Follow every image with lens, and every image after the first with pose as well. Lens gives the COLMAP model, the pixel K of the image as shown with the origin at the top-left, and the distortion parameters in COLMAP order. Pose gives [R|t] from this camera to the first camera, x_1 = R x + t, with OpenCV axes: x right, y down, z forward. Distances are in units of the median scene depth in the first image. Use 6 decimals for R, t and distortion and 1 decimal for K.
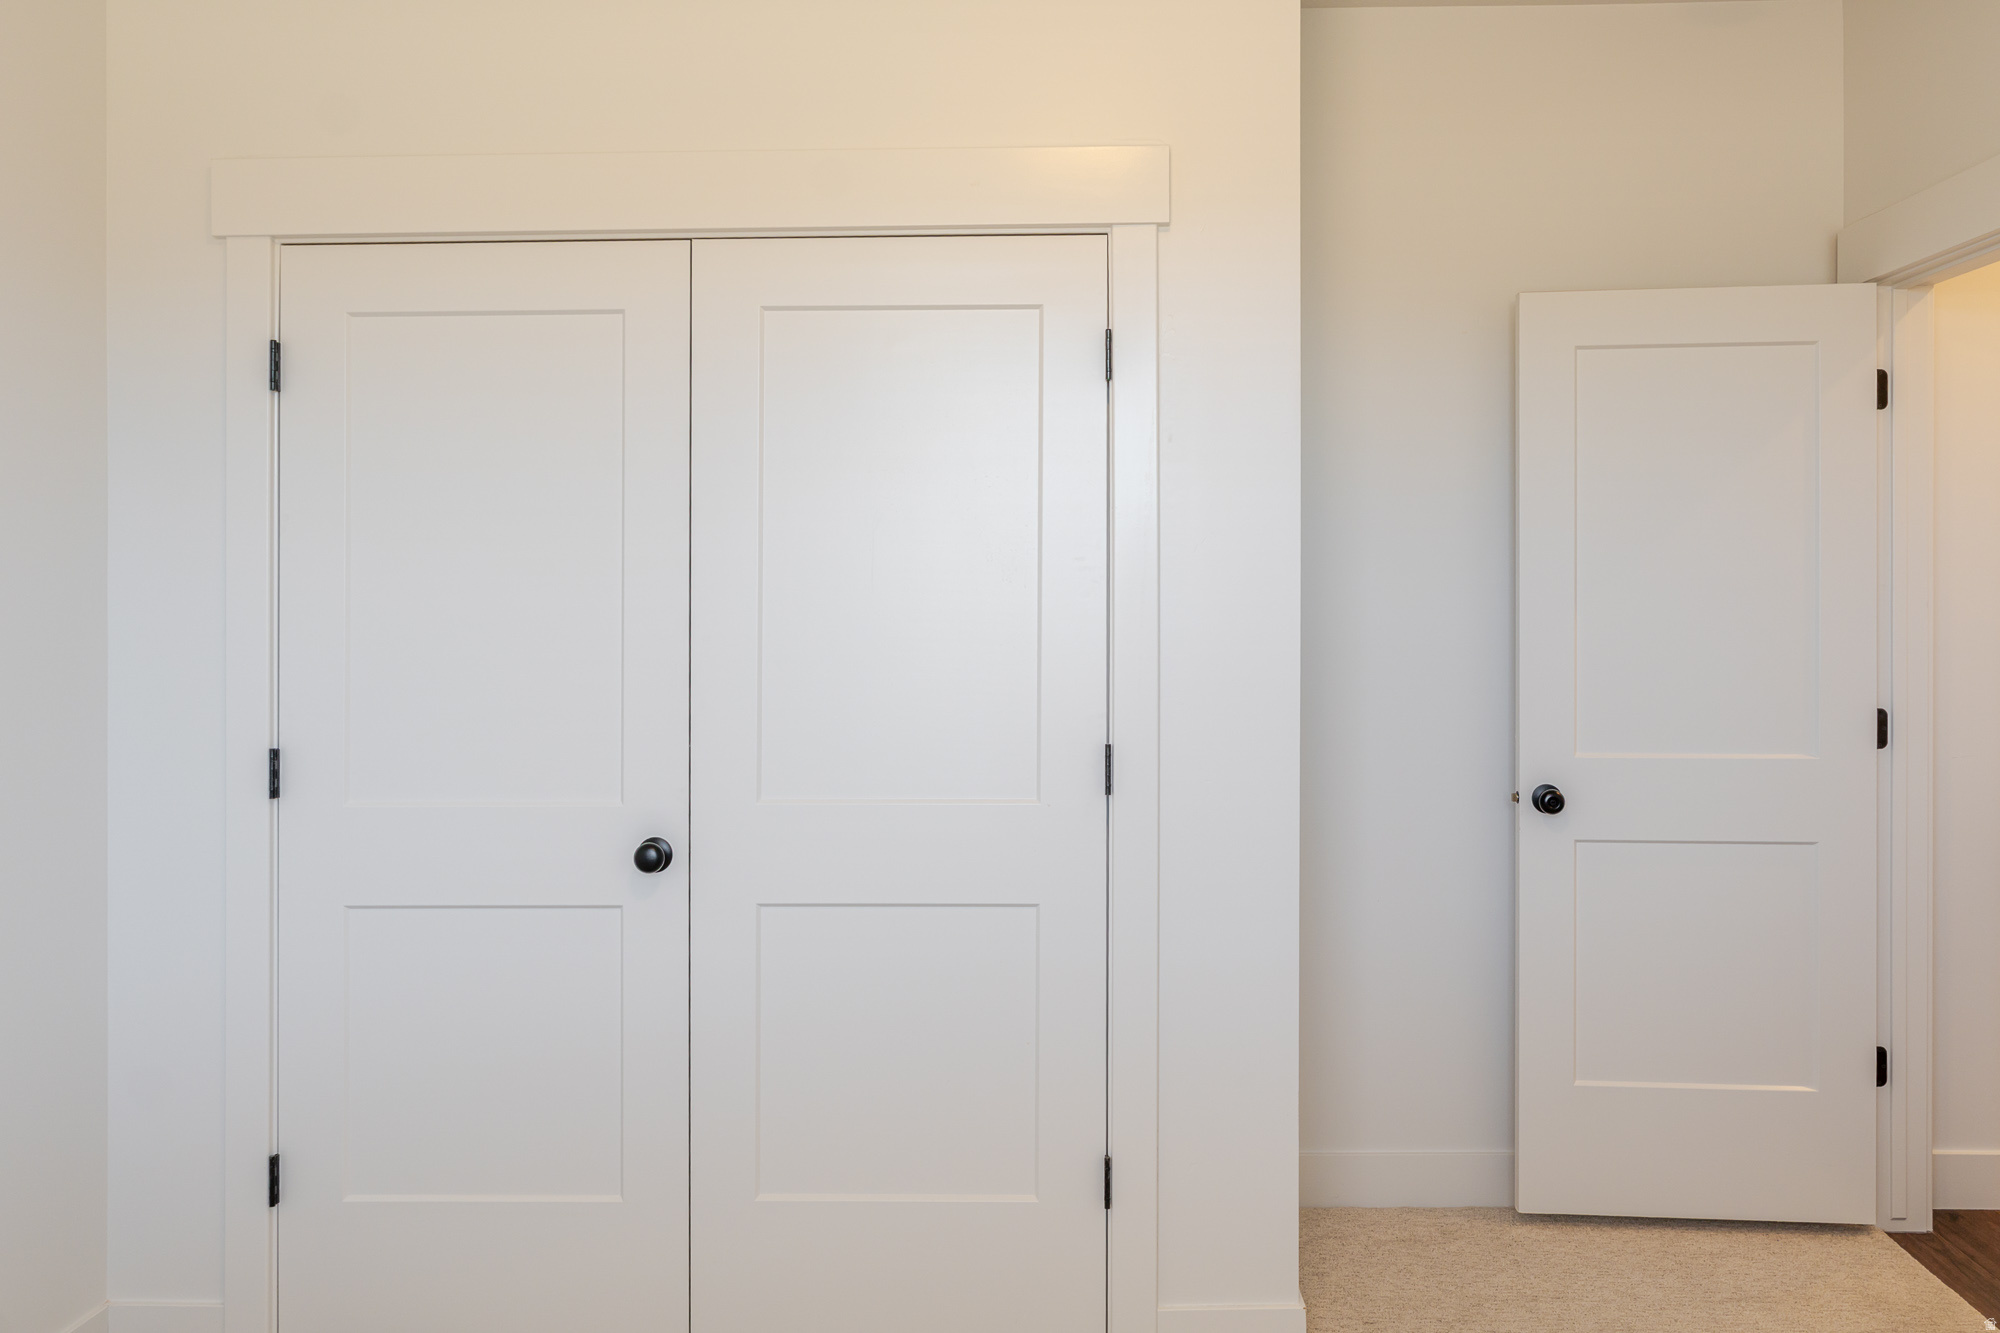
lens RADIAL K [[1370.5, 0, 1043.5], [0, 1370.5, 672.2], [0, 0, 1]] dist [-0.001987, -0.000274]
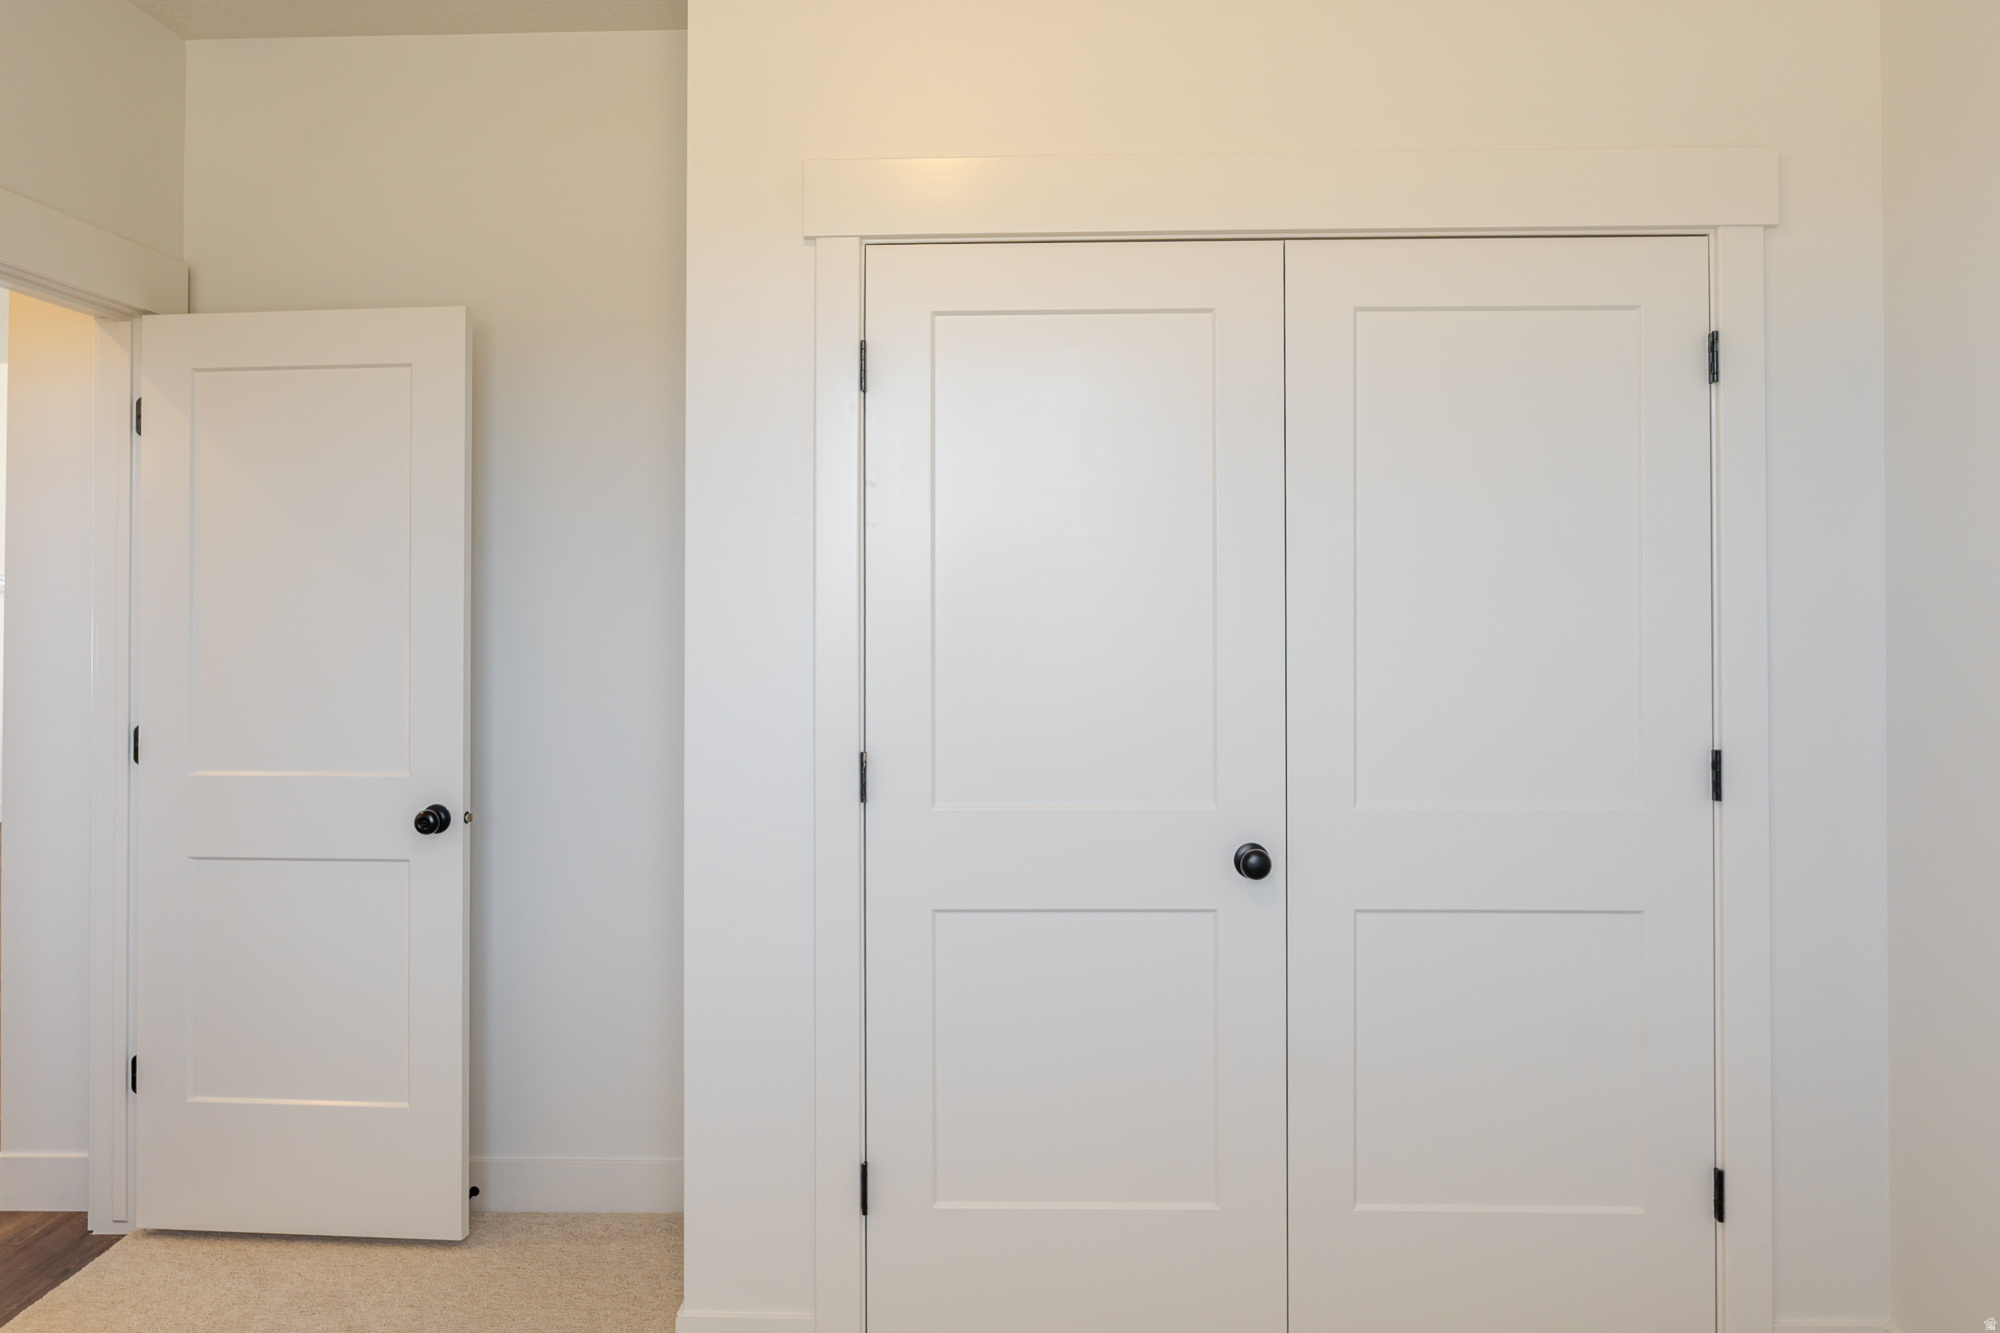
lens RADIAL K [[1367.4, 0, 1000.0], [0, 1367.4, 666.5], [0, 0, 1]] dist [-0.005546, -0.002060]
pose [[0.999972, 0.002597, -0.006948, -0.457736], [-0.002660, 0.999956, -0.009010, 0.002496], [0.006924, 0.009028, 0.999935, 0.010725]]
